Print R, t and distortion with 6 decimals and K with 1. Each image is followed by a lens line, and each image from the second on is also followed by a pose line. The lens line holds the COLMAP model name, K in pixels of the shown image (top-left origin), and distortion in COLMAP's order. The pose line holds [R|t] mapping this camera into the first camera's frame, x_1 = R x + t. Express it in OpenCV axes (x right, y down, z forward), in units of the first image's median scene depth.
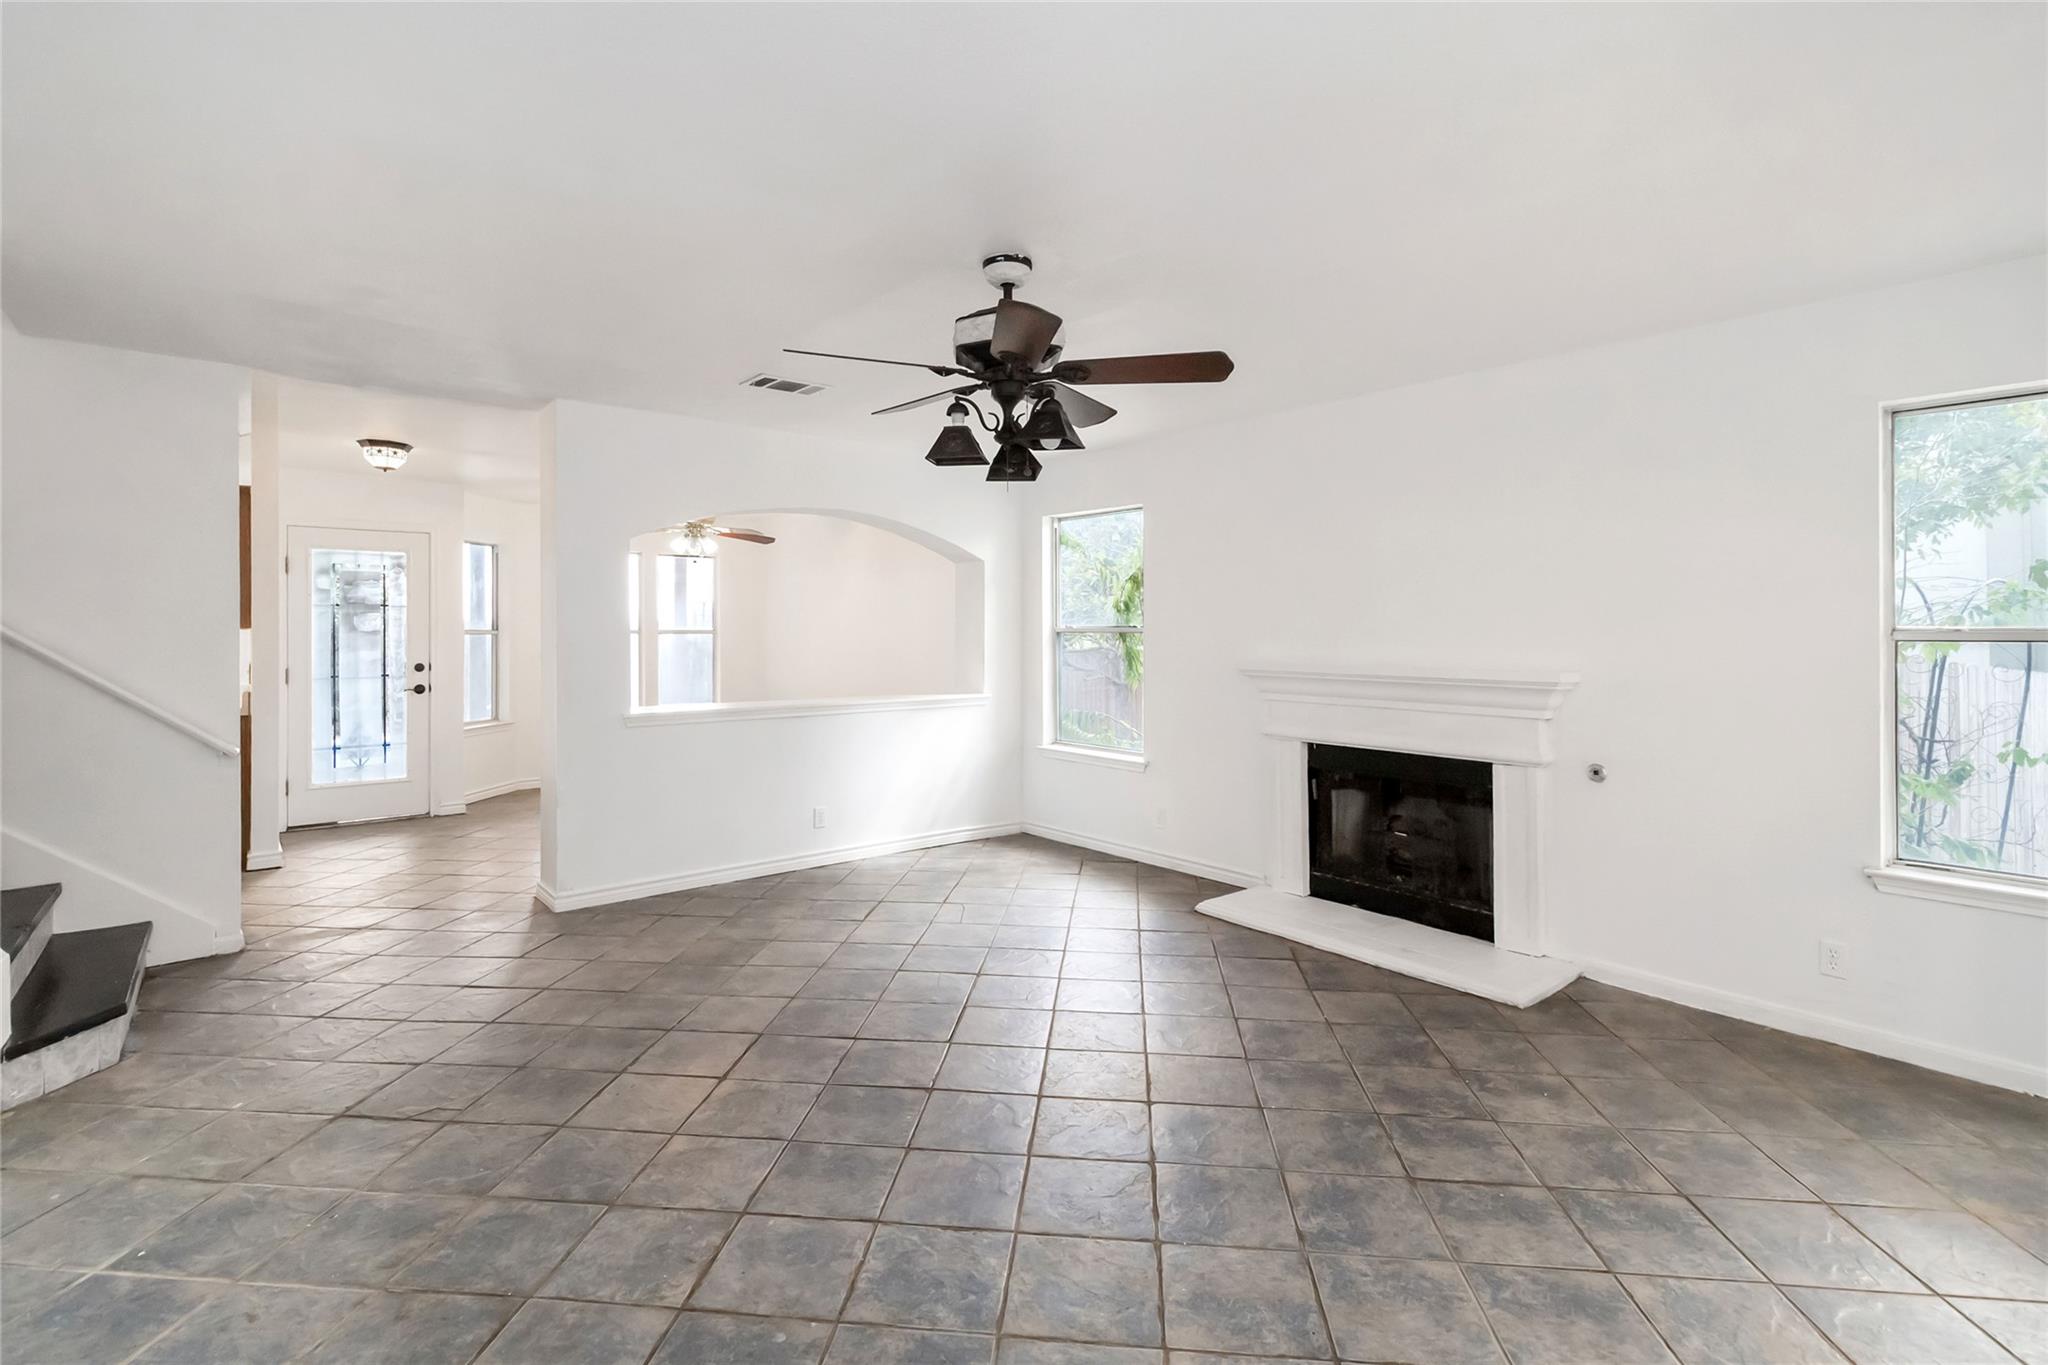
lens RADIAL K [[960.7, 0, 1019.5], [0, 960.7, 661.3], [0, 0, 1]] dist [-0.000893, 0.000446]
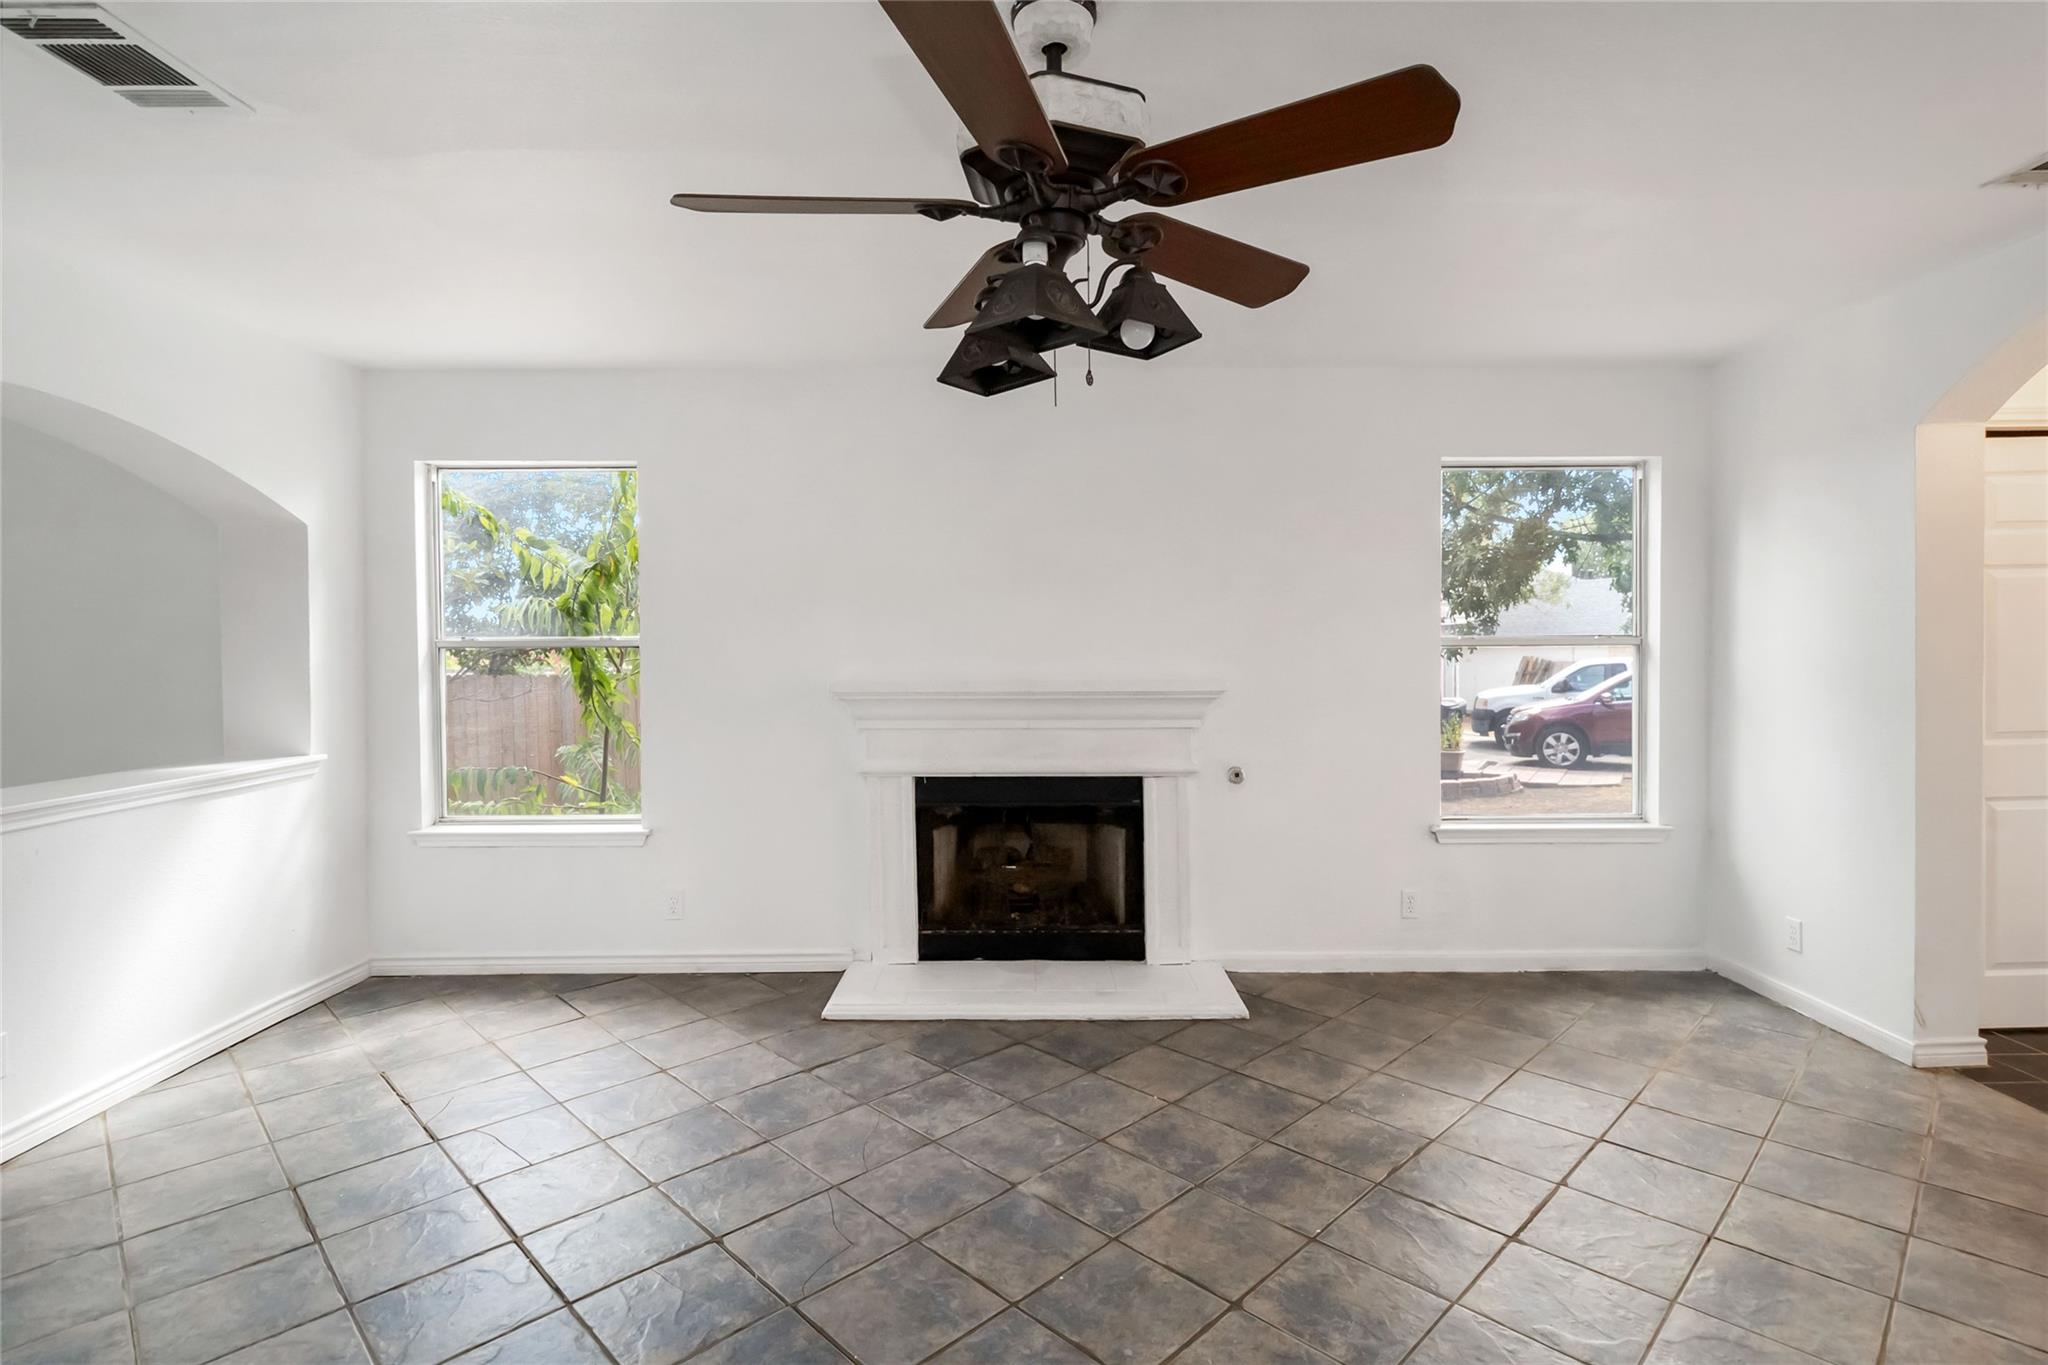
lens RADIAL K [[1005.4, 0, 1027.7], [0, 1005.4, 682.3], [0, 0, 1]] dist [-0.001895, 0.000108]
pose [[0.631016, -0.037267, 0.774874, -0.359407], [0.031581, 0.999252, 0.022340, -0.015725], [-0.775126, 0.010374, 0.631721, 0.443138]]
